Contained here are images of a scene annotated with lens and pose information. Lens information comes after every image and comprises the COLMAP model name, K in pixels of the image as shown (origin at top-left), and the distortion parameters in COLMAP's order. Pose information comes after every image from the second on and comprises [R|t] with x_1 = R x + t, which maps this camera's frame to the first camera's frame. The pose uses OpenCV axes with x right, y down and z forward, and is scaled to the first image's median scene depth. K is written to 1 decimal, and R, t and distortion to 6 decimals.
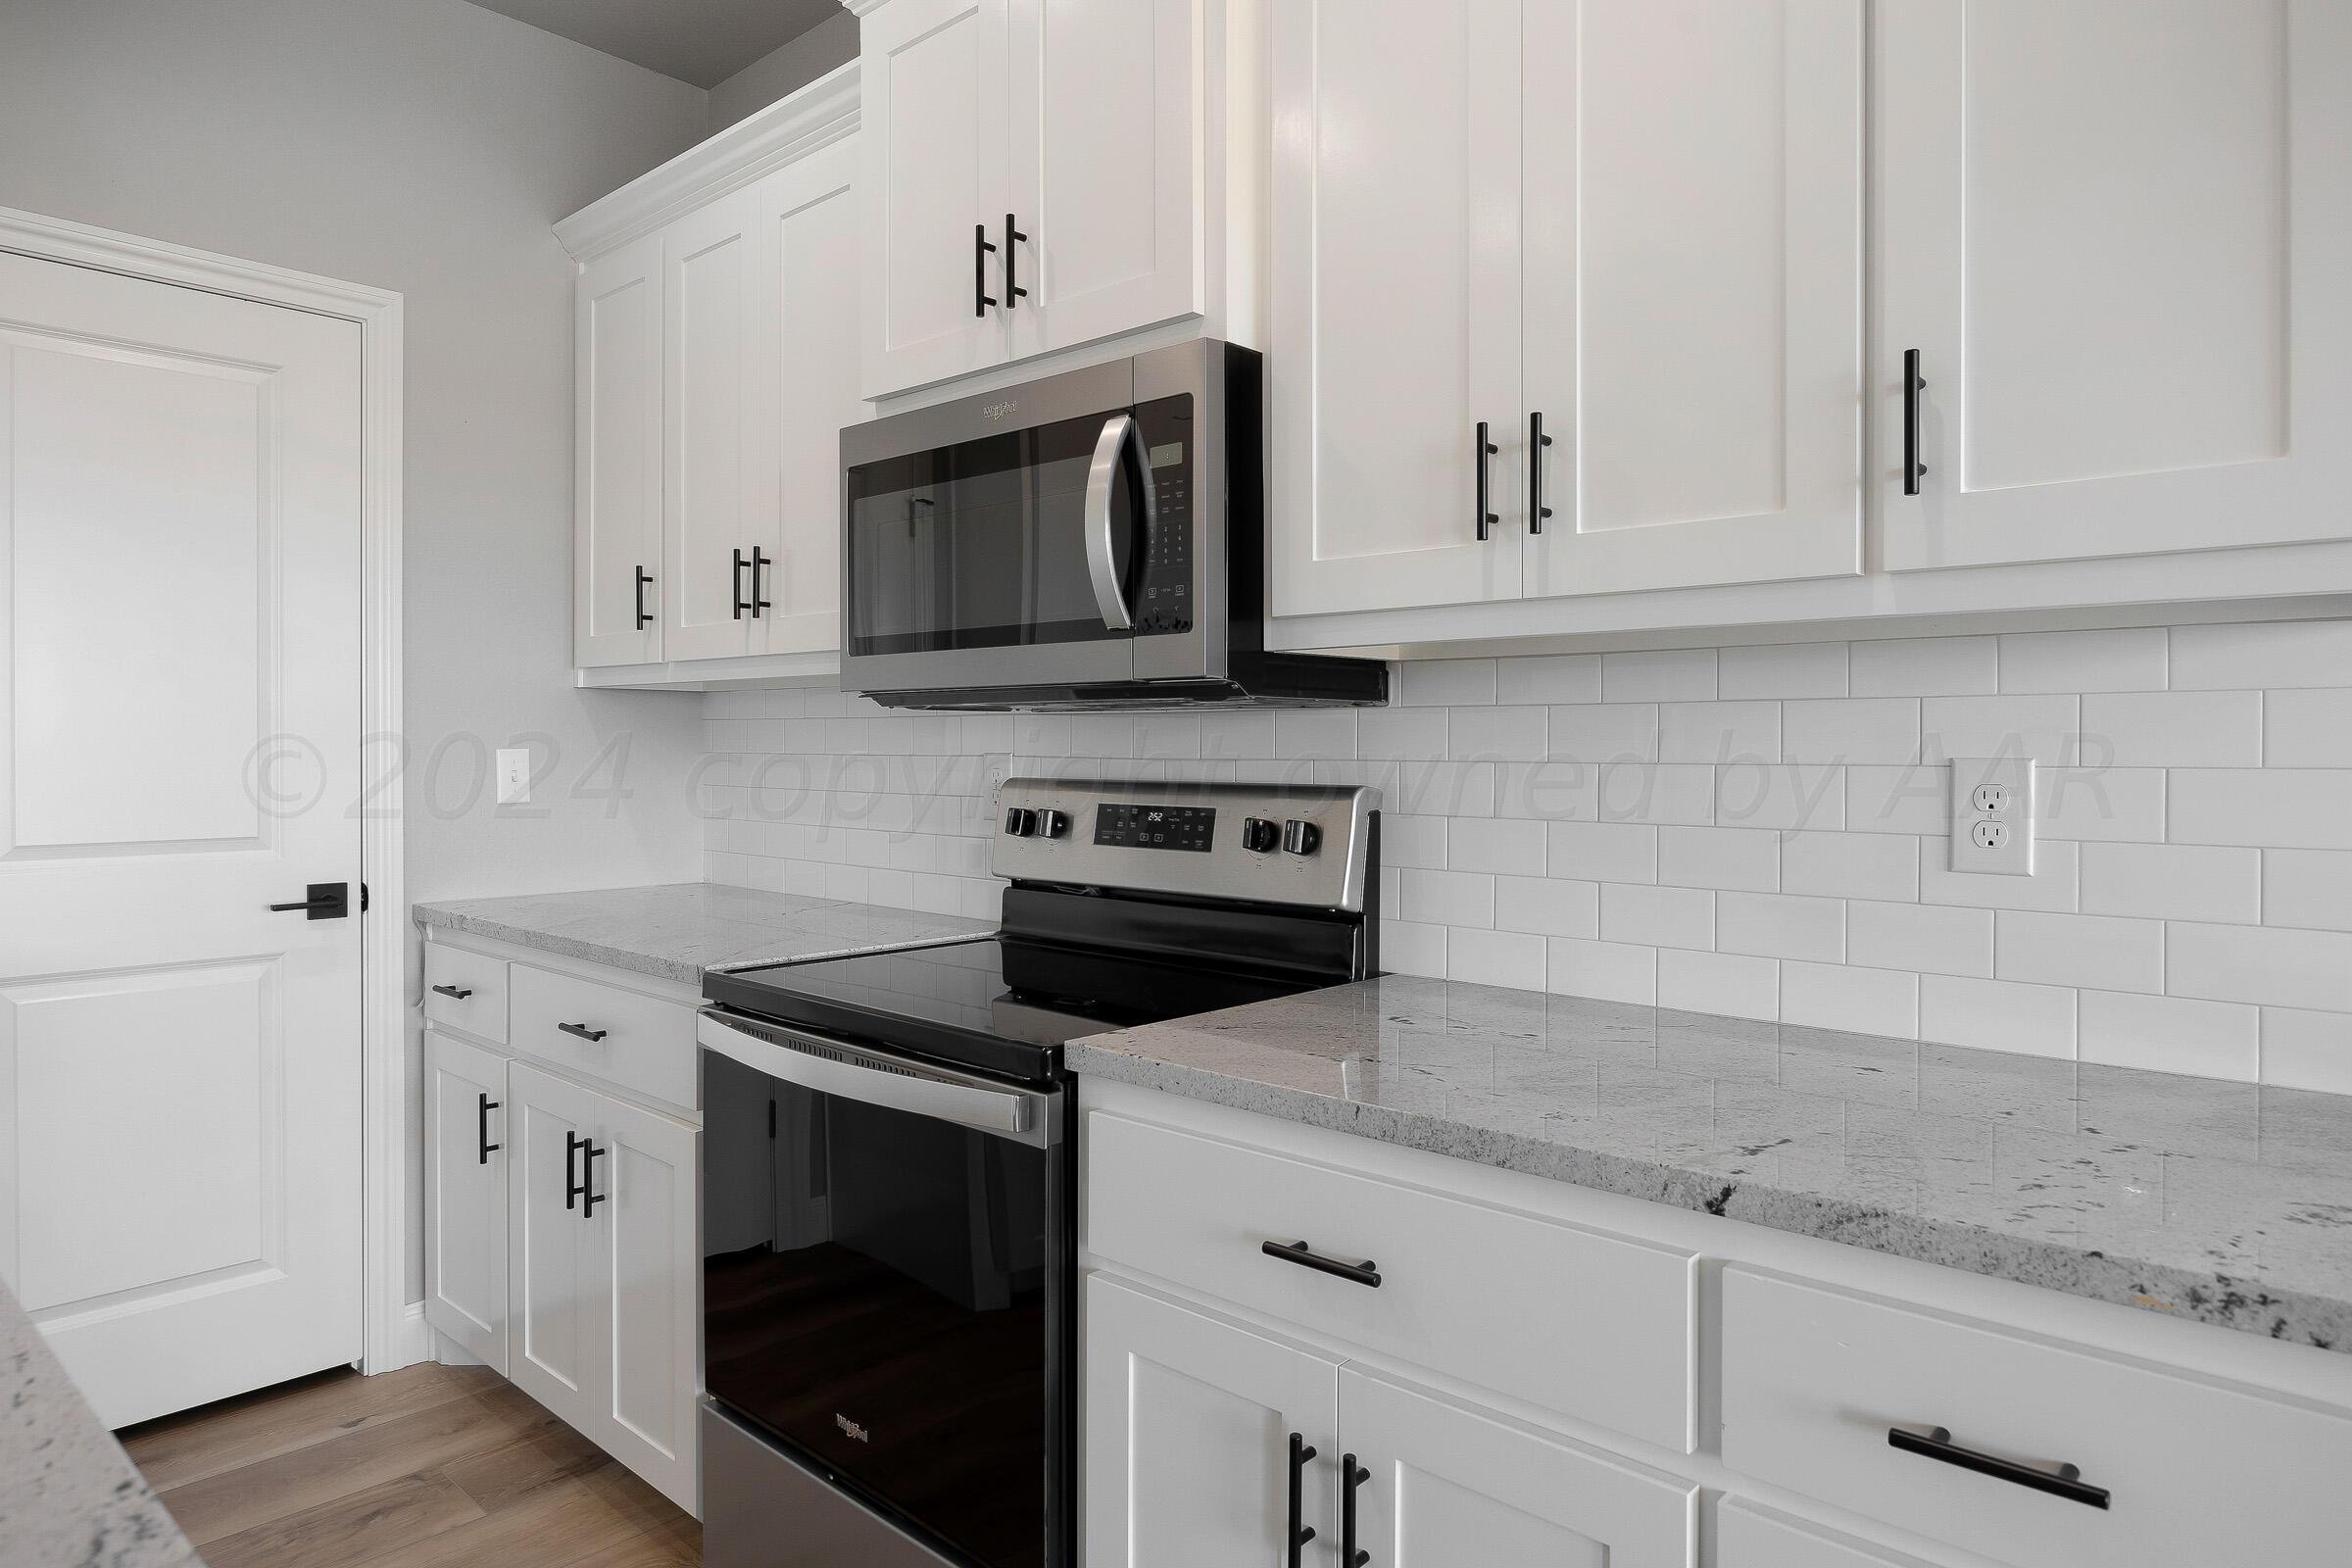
lens RADIAL K [[1438.8, 0, 1177.7], [0, 1438.8, 771.7], [0, 0, 1]] dist [-0.004926, -0.000322]
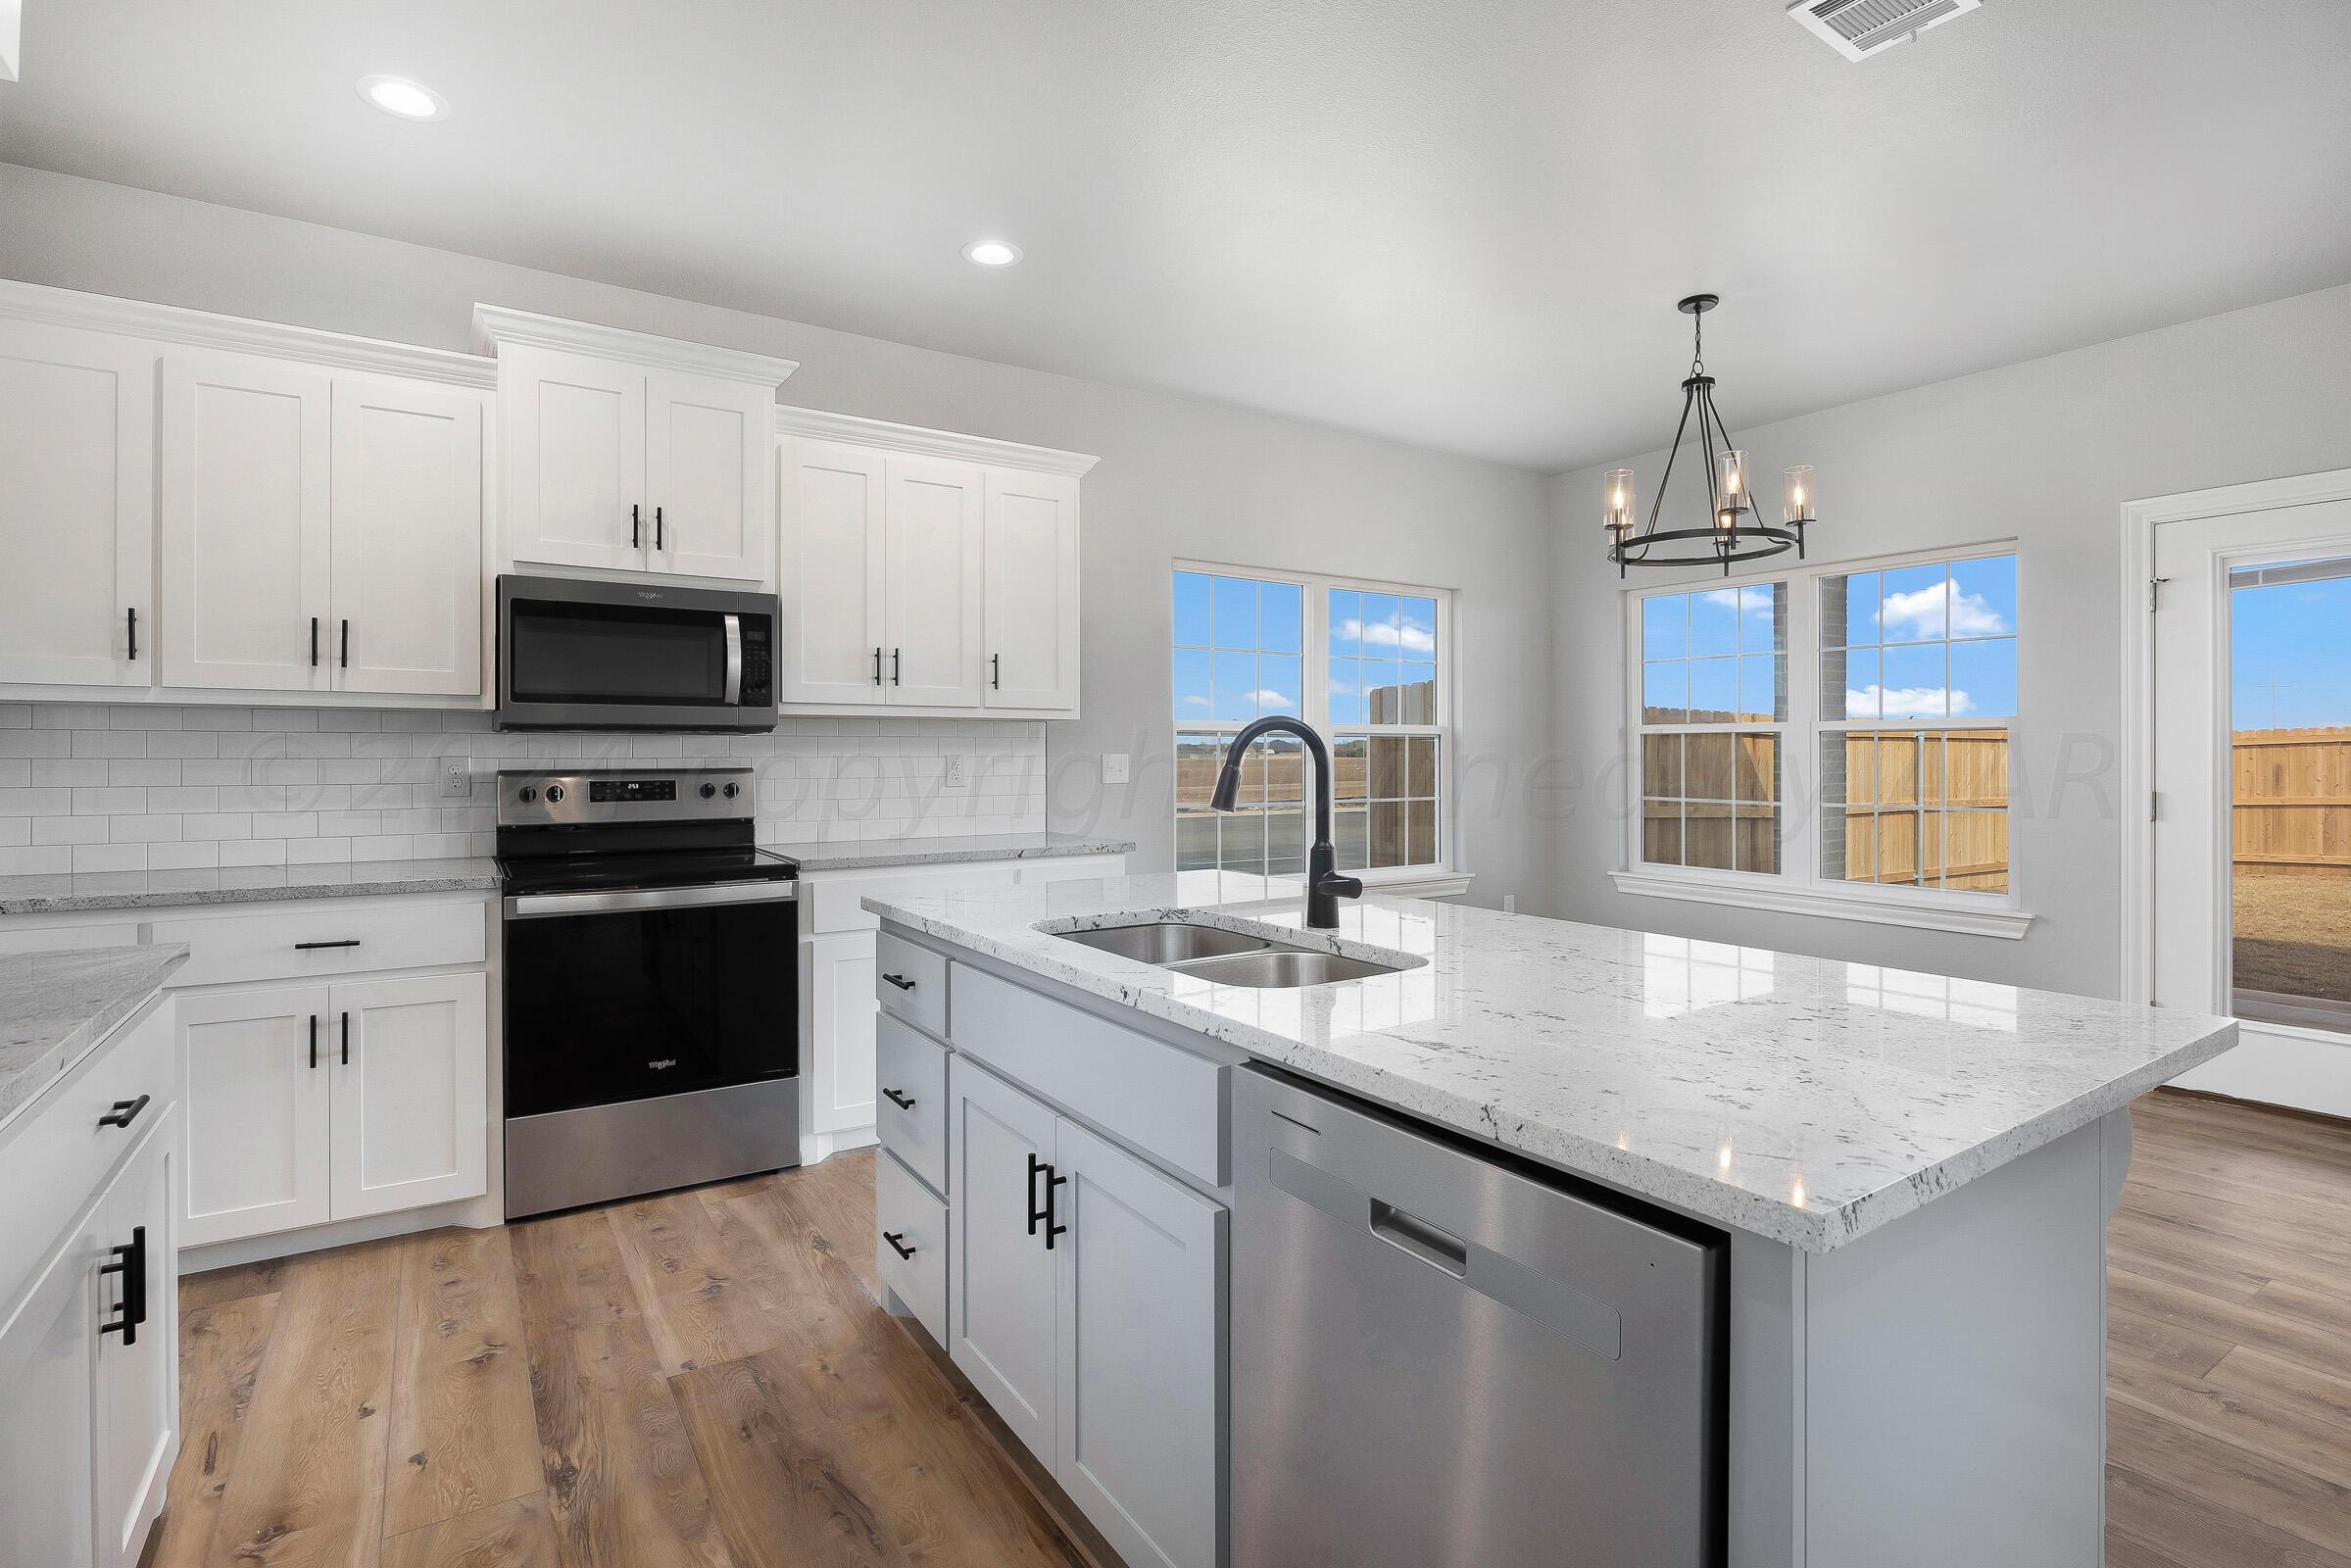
lens RADIAL K [[1117.1, 0, 1175.0], [0, 1117.1, 753.4], [0, 0, 1]] dist [-0.006801, -0.001546]
pose [[0.248842, -0.005816, 0.968527, -1.515838], [0.020717, 0.999785, 0.000681, -0.000804], [-0.968322, 0.019896, 0.248909, -0.171042]]
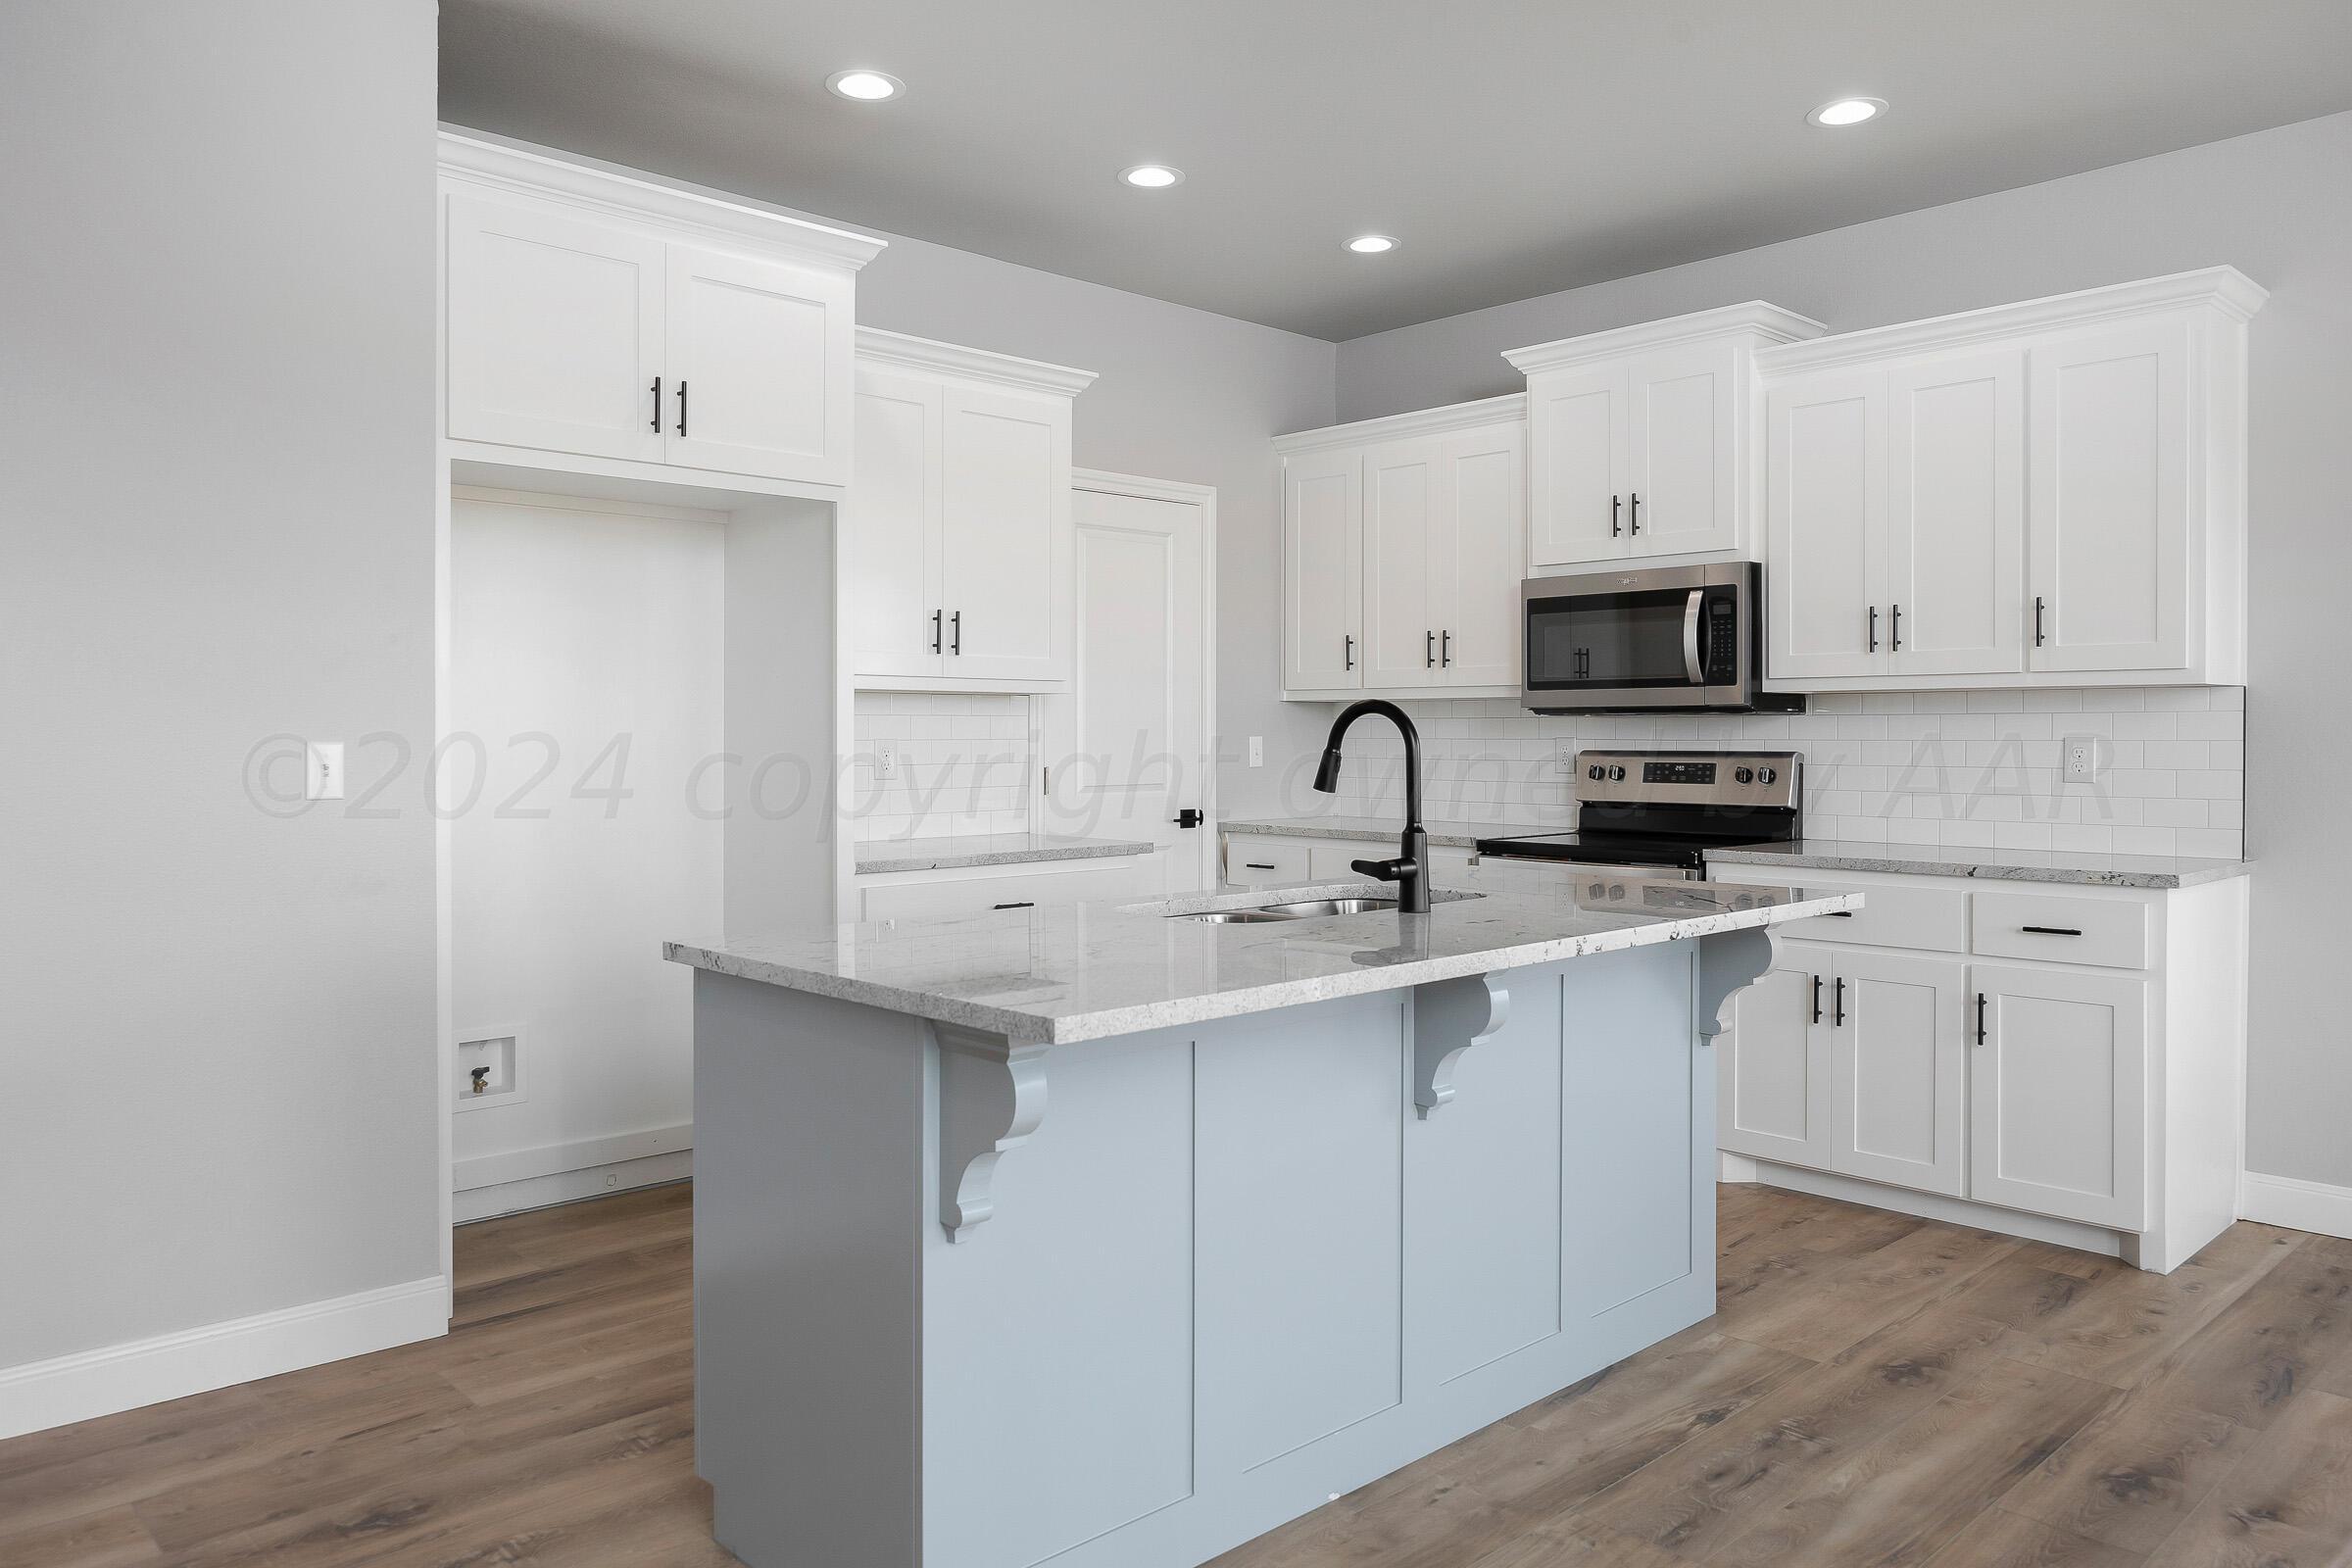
lens RADIAL K [[1607.9, 0, 1174.2], [0, 1607.9, 770.9], [0, 0, 1]] dist [-0.011852, -0.003962]
pose [[0.996623, -0.000687, -0.082107, -0.603368], [0.001030, 0.999991, 0.004134, 0.027629], [0.082104, -0.004205, 0.996615, -1.482214]]
